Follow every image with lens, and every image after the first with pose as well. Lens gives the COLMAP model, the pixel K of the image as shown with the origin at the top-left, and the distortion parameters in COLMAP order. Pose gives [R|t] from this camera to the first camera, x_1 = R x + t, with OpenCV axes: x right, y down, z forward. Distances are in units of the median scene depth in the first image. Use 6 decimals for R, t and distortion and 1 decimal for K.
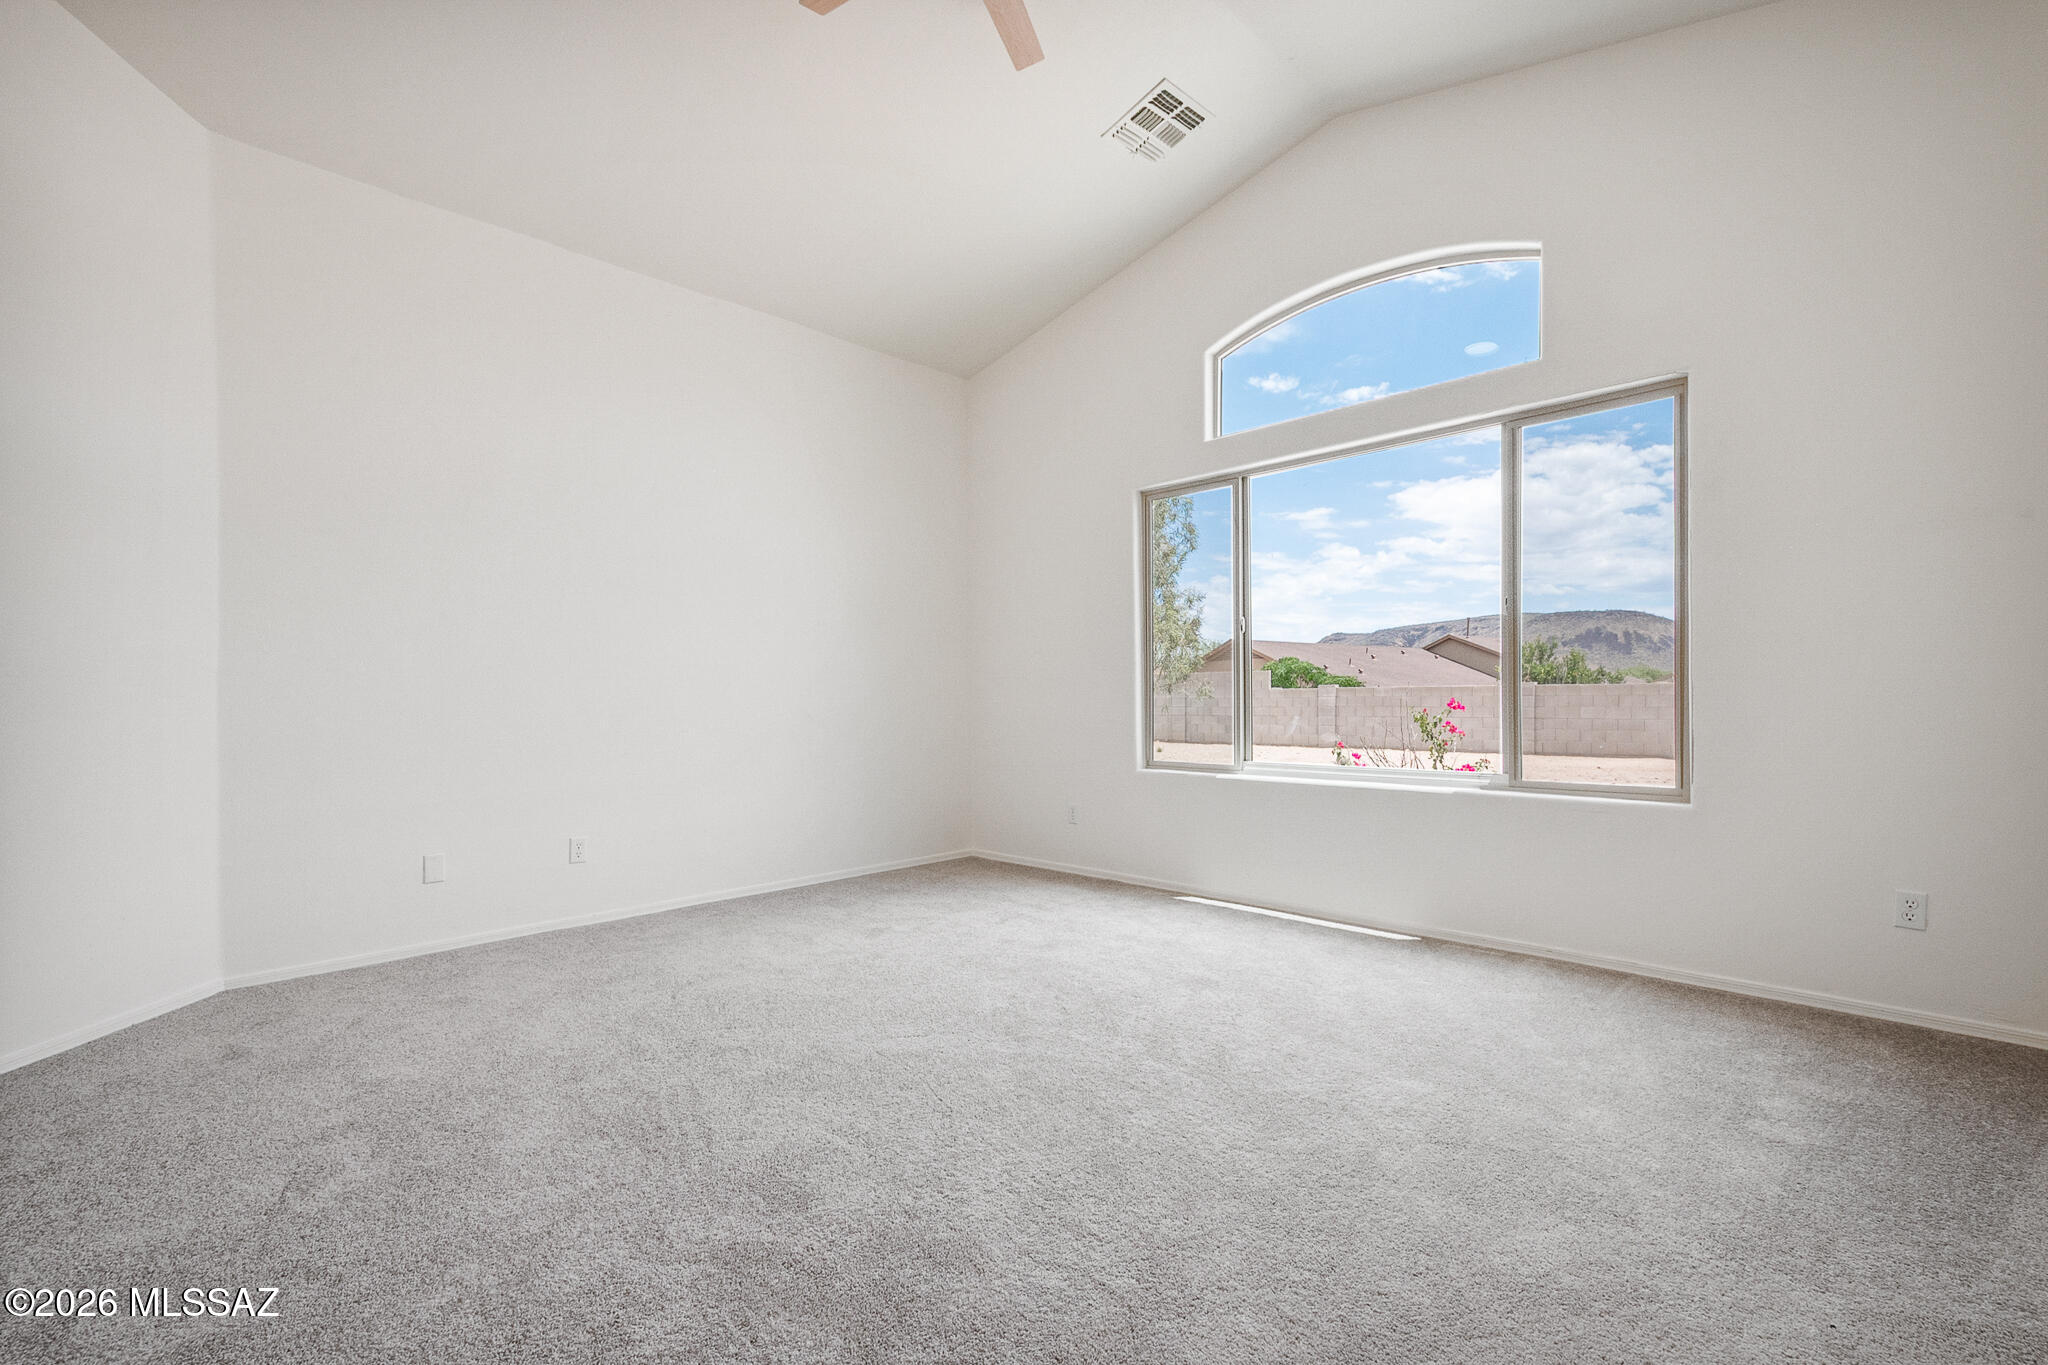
lens RADIAL K [[898.0, 0, 1036.1], [0, 898.0, 701.7], [0, 0, 1]] dist [0.011225, -0.001465]
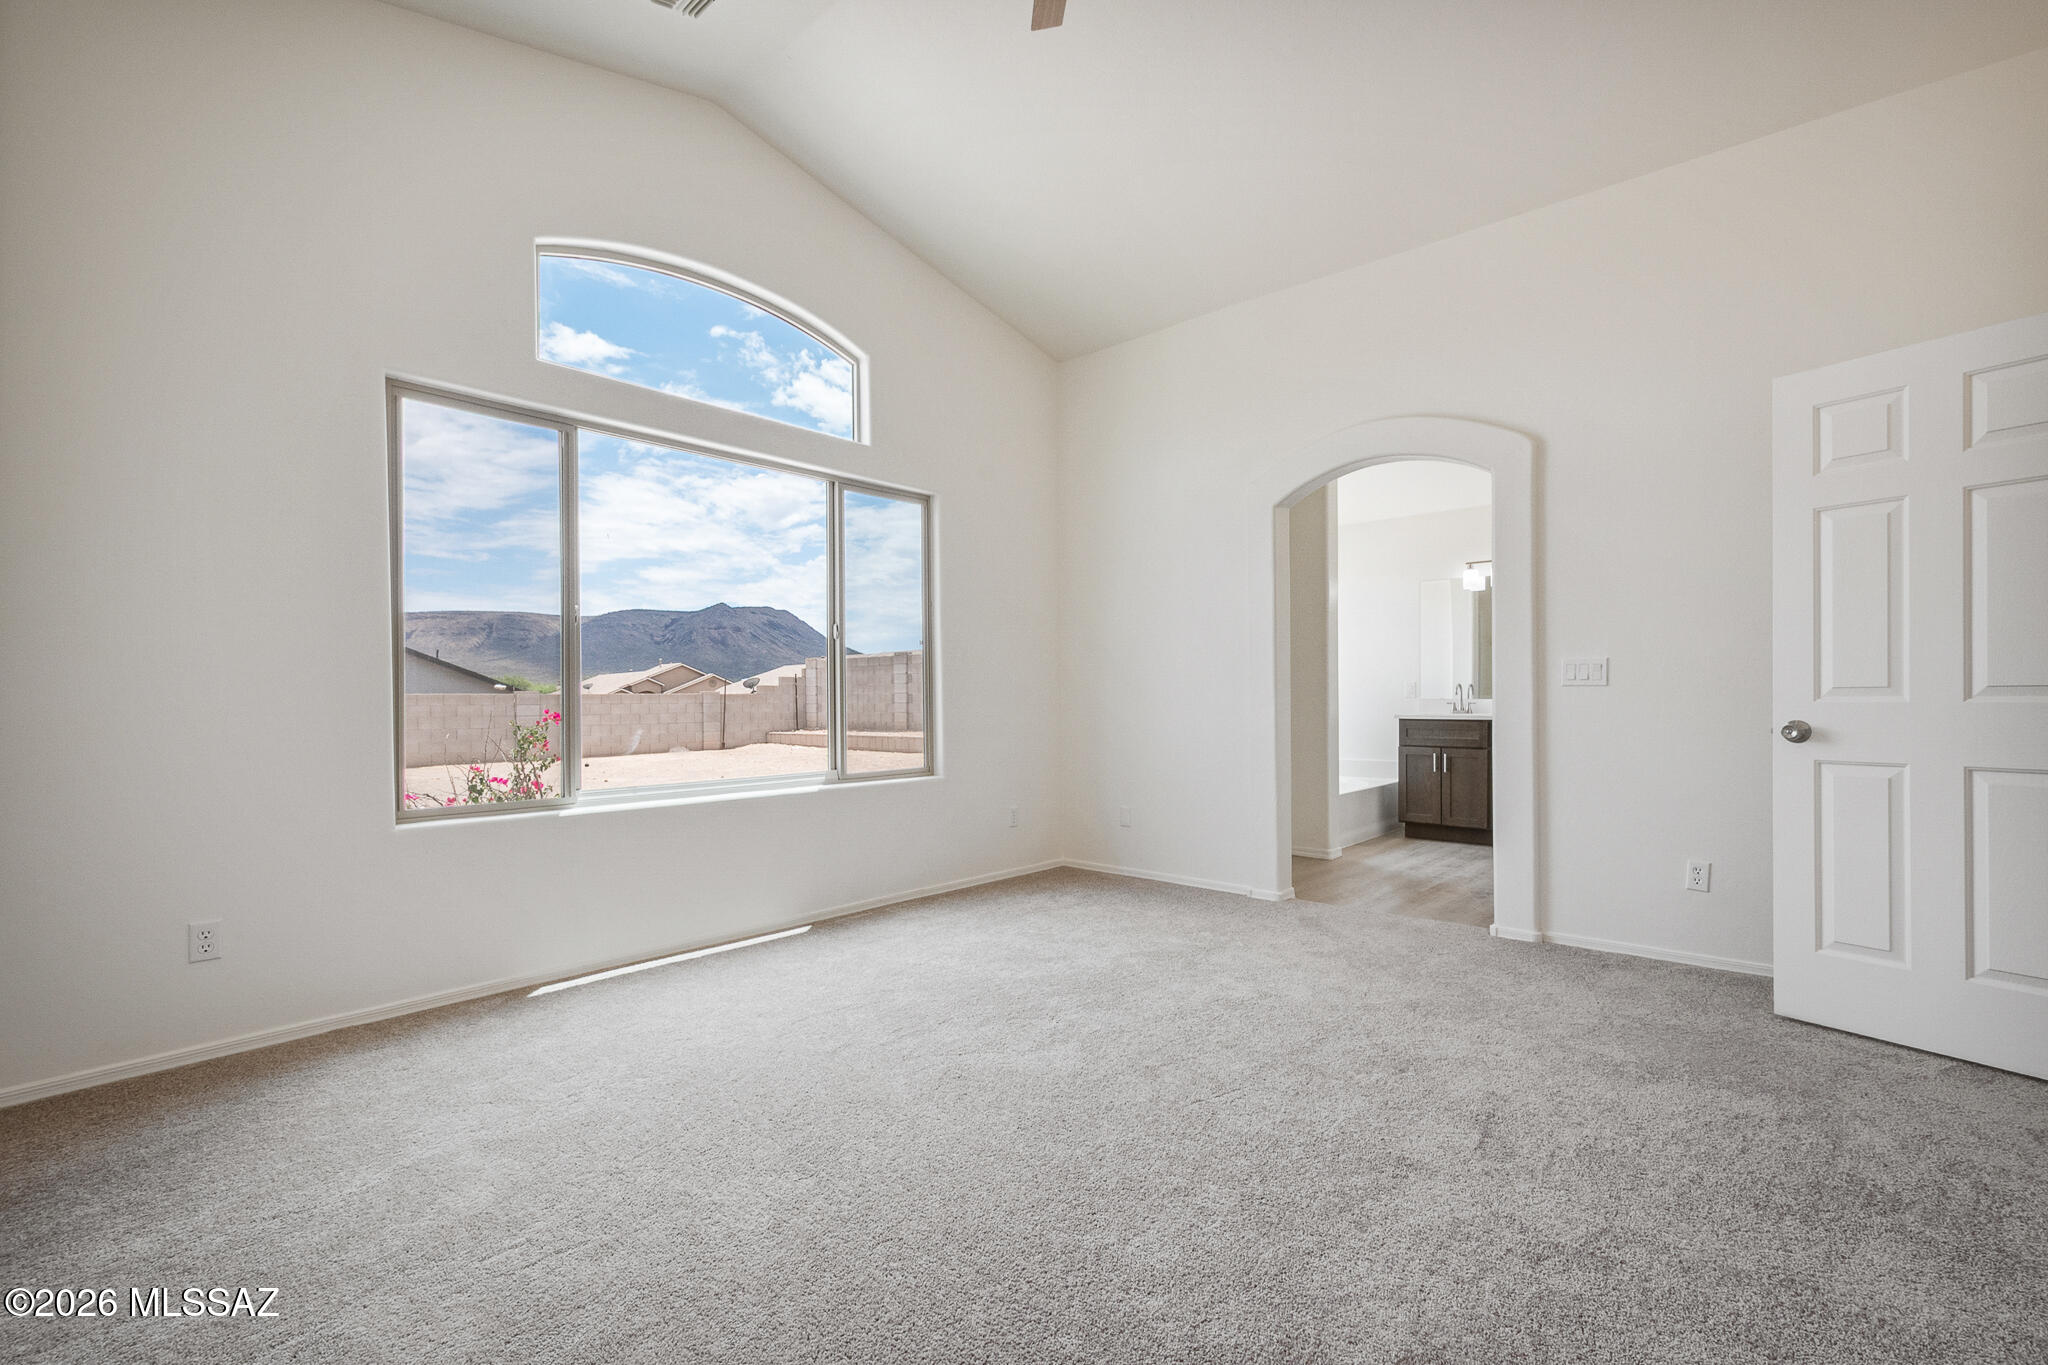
lens RADIAL K [[898.0, 0, 1035.1], [0, 898.0, 697.0], [0, 0, 1]] dist [0.011225, -0.001465]
pose [[-0.057057, 0.010605, 0.998315, -0.593422], [0.010684, 0.999893, -0.010012, -0.002839], [-0.998314, 0.010095, -0.057164, 0.670898]]
